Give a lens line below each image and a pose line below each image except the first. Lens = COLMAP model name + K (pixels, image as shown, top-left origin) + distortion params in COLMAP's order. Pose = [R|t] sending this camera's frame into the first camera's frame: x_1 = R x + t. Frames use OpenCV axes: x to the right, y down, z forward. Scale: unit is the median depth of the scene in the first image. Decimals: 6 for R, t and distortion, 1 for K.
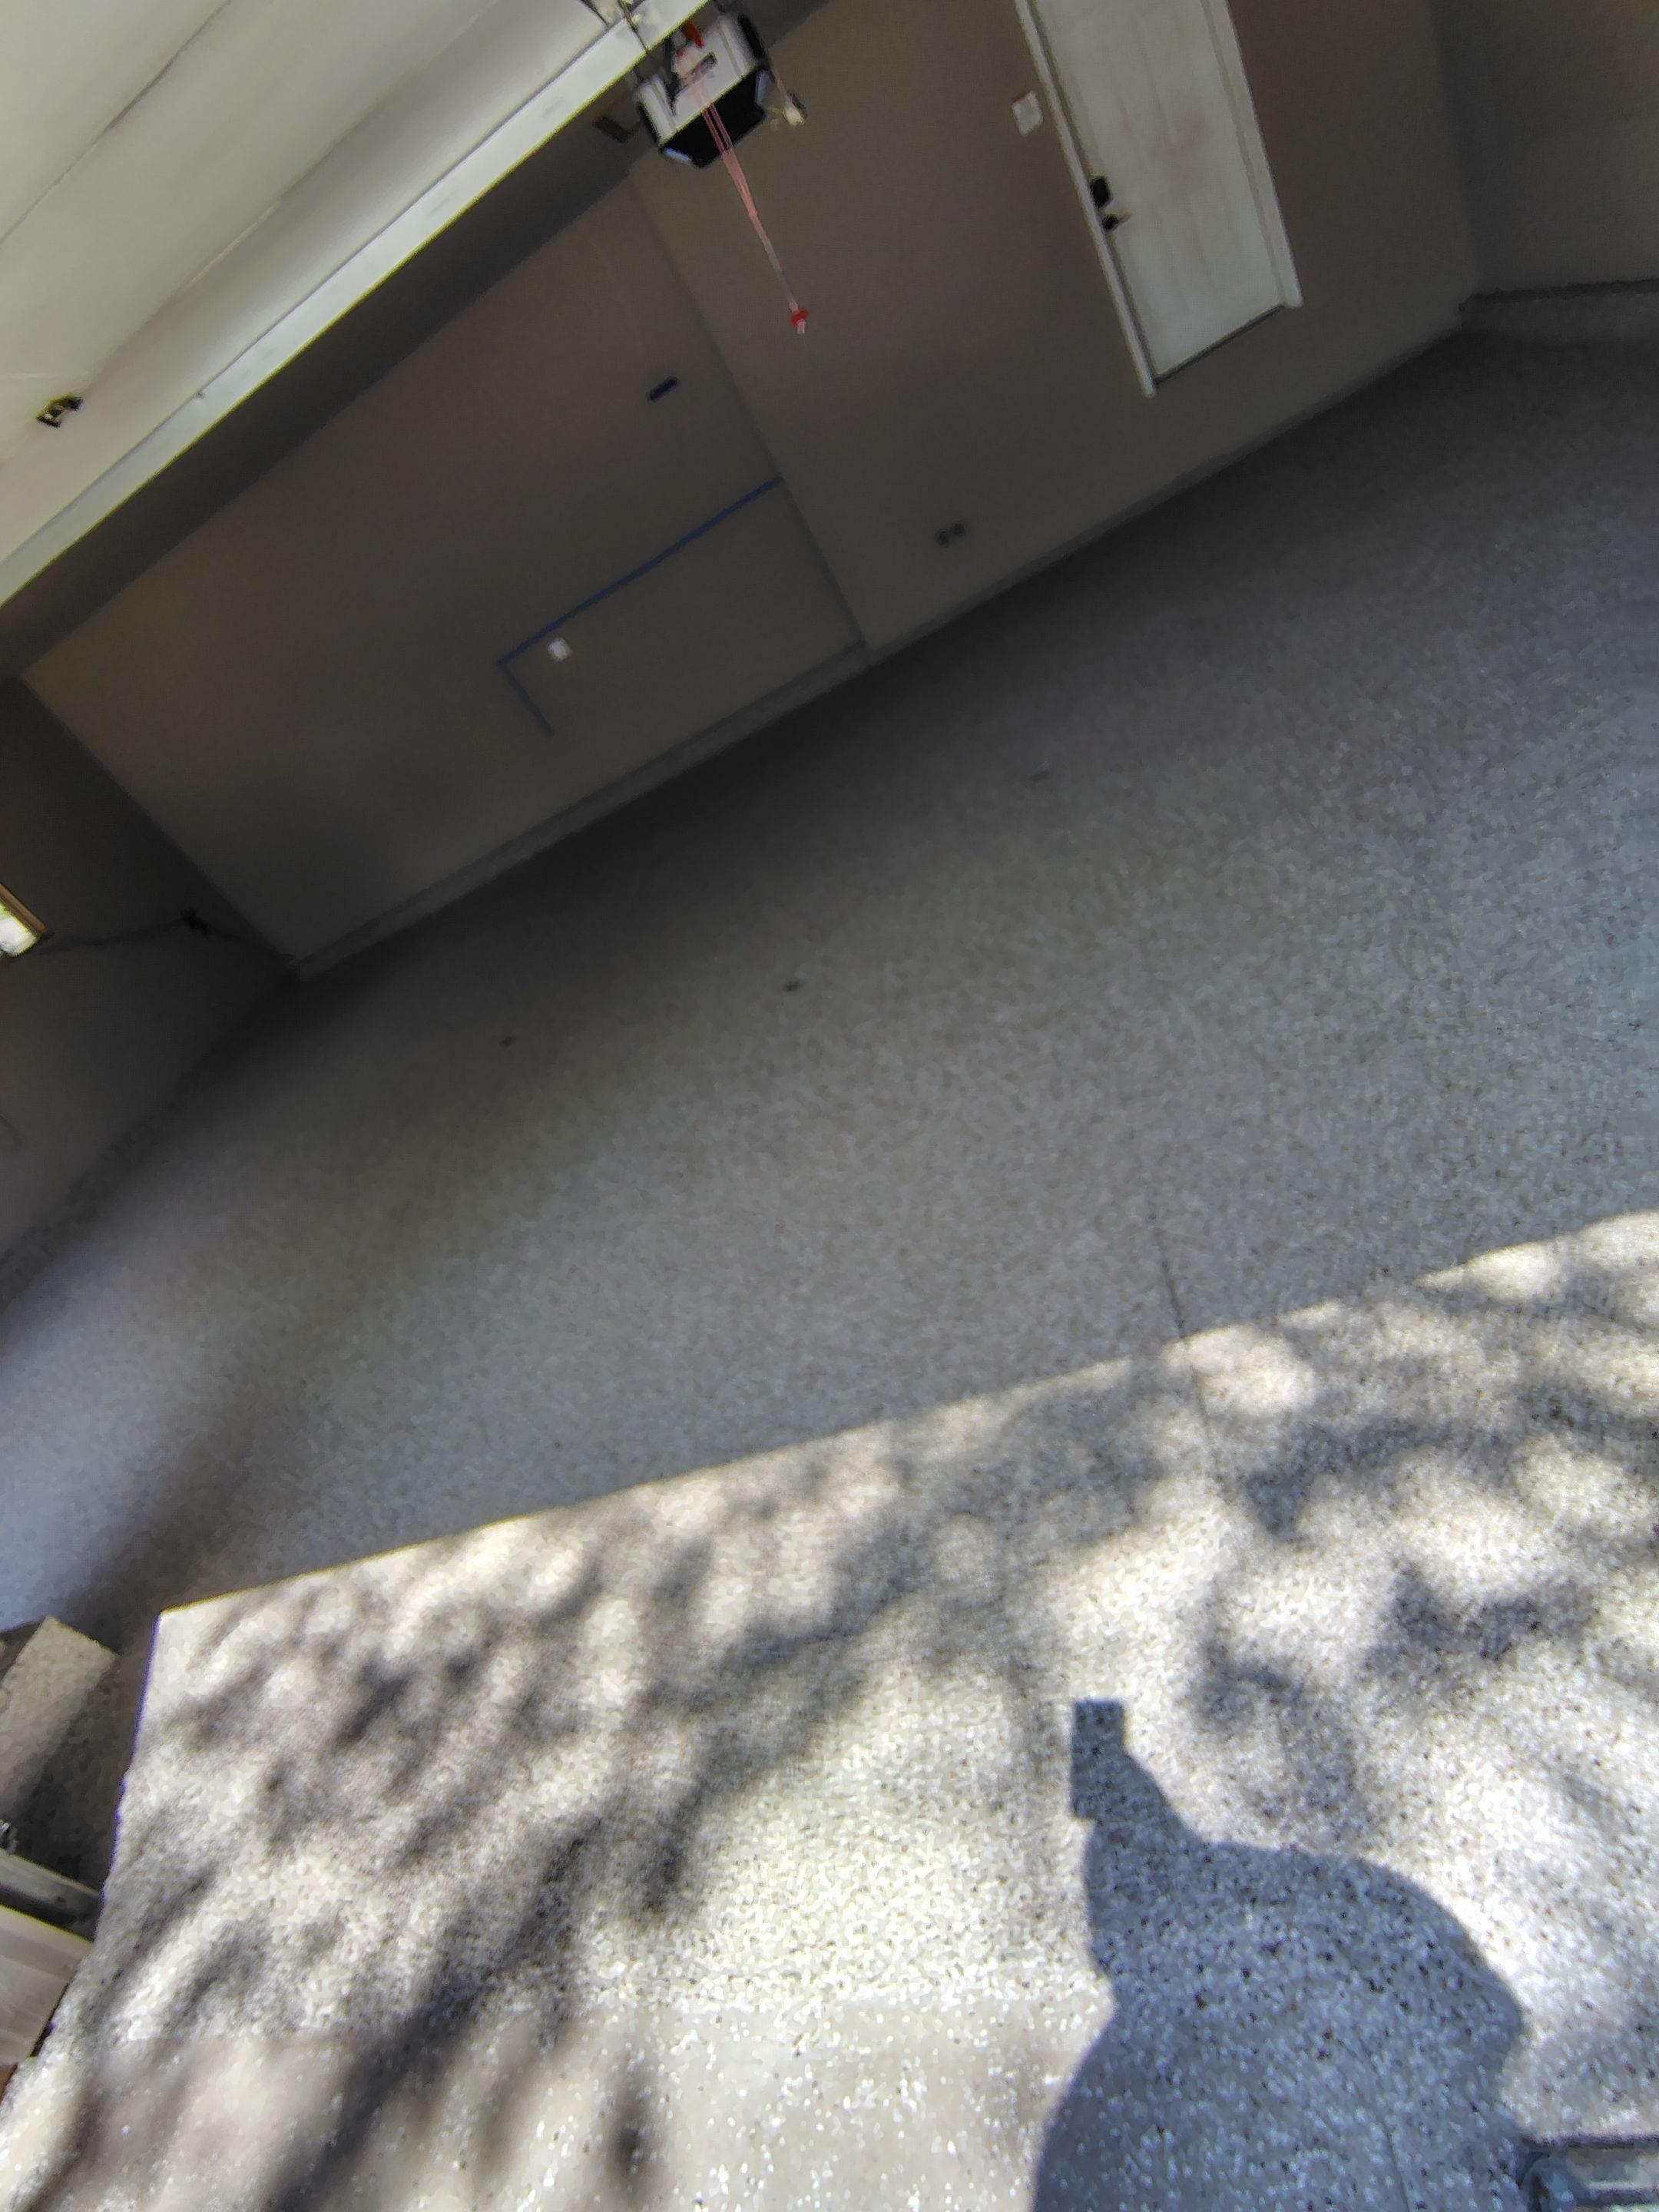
lens RADIAL K [[1052.6, 0, 815.1], [0, 1052.6, 1104.6], [0, 0, 1]] dist [-0.010639, 0.007759]
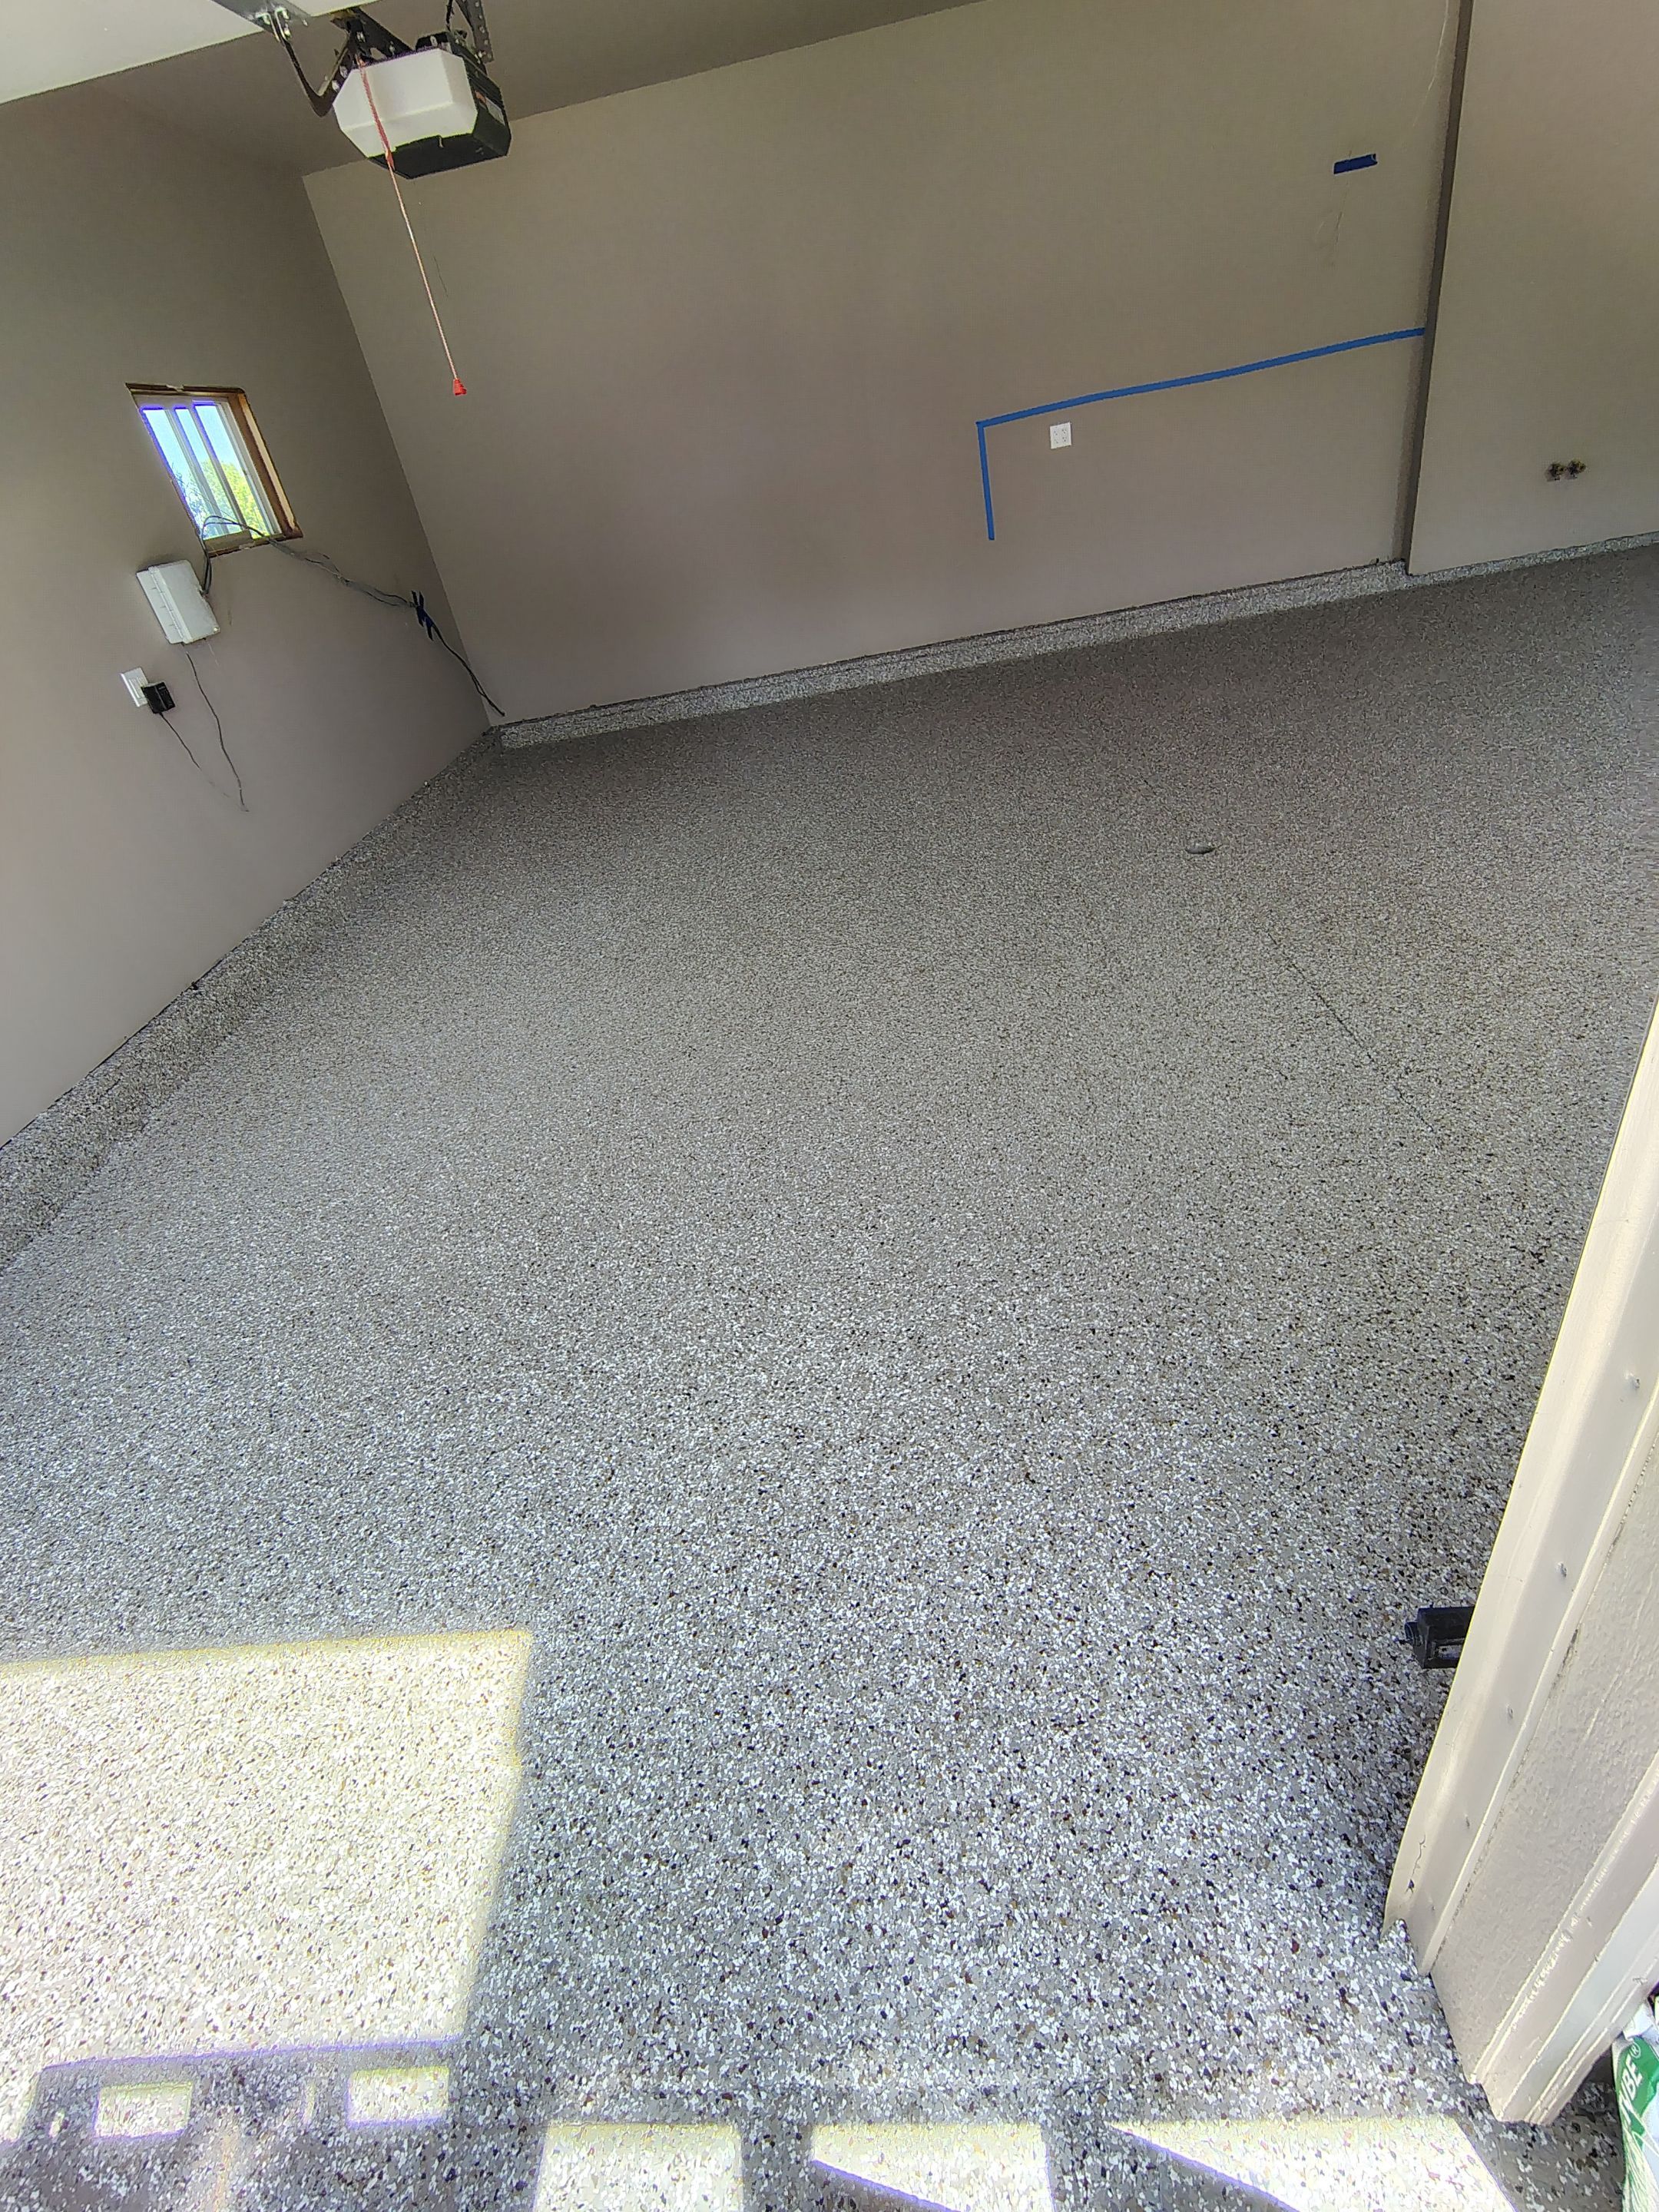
lens RADIAL K [[1042.8, 0, 831.7], [0, 1042.8, 1107.9], [0, 0, 1]] dist [-0.010773, 0.005028]
pose [[0.942664, 0.241324, 0.230538, -1.570683], [-0.233832, 0.970442, -0.059712, 0.507820], [-0.238133, 0.002381, 0.971230, 0.927405]]
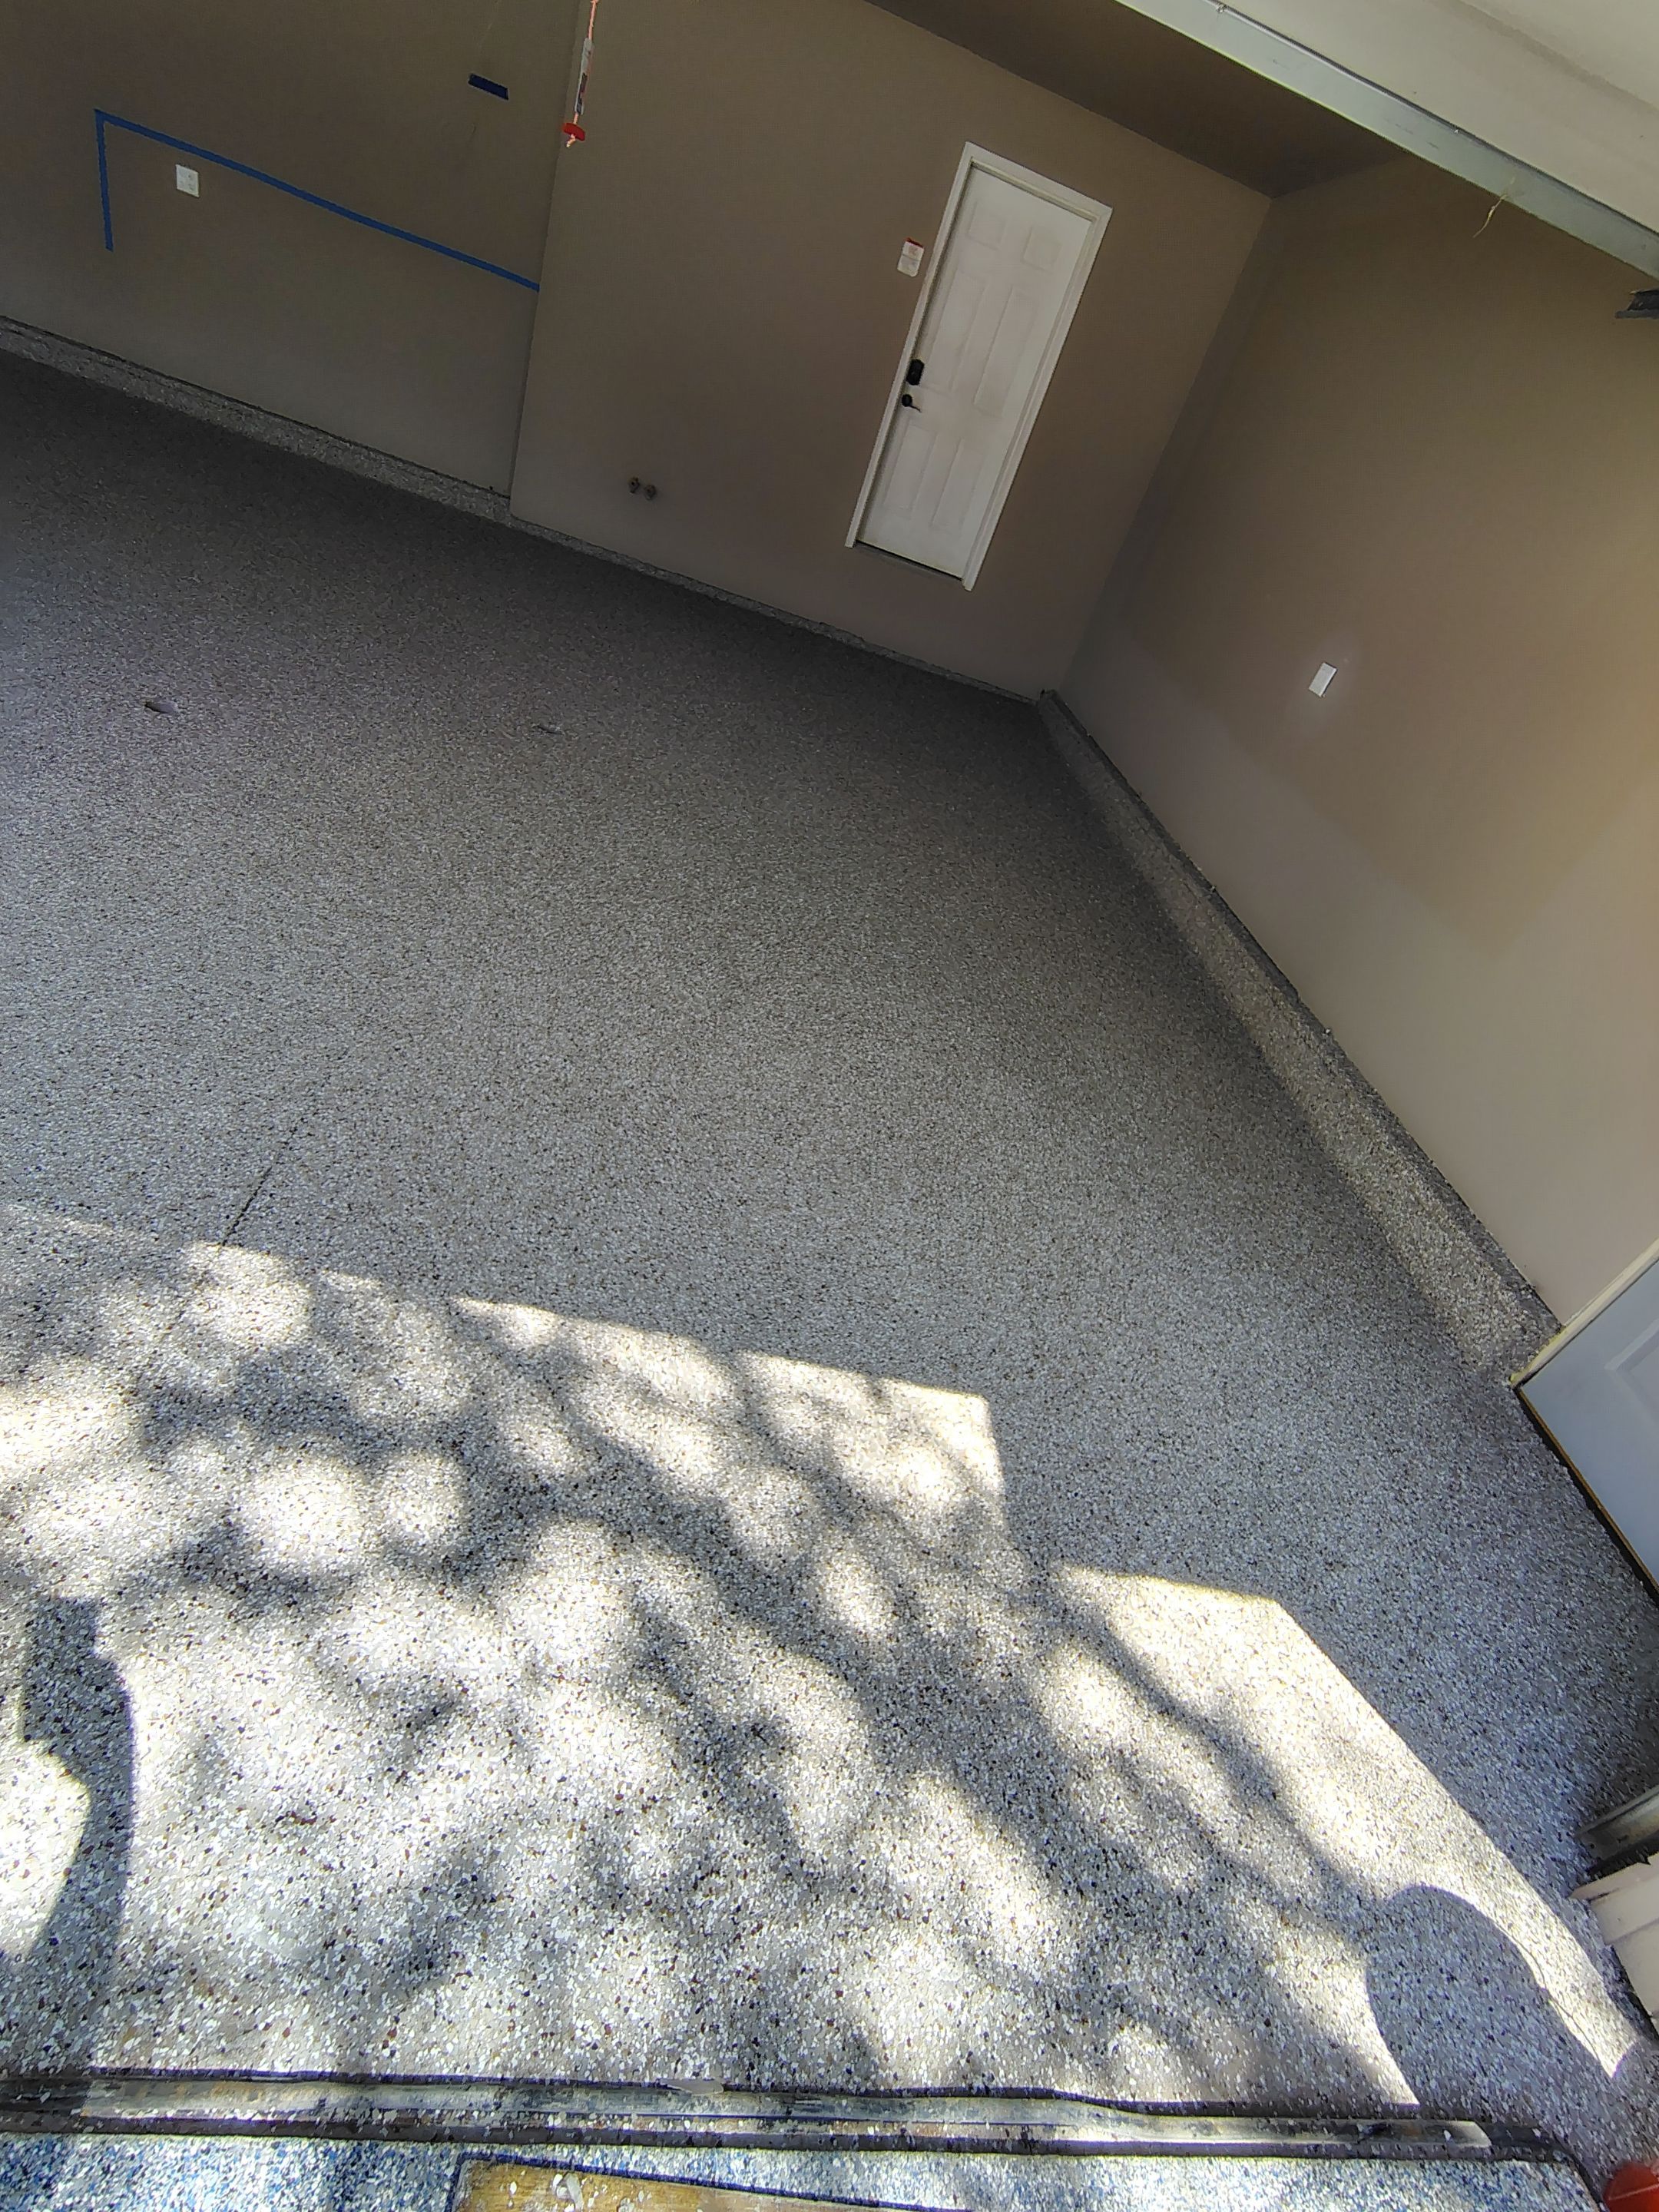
lens RADIAL K [[1042.8, 0, 831.7], [0, 1042.8, 1107.9], [0, 0, 1]] dist [-0.010773, 0.005028]
pose [[0.666901, 0.539169, 0.514335, 0.177466], [-0.547268, 0.822857, -0.152984, -0.038979], [-0.505709, -0.179454, 0.843834, -0.052451]]
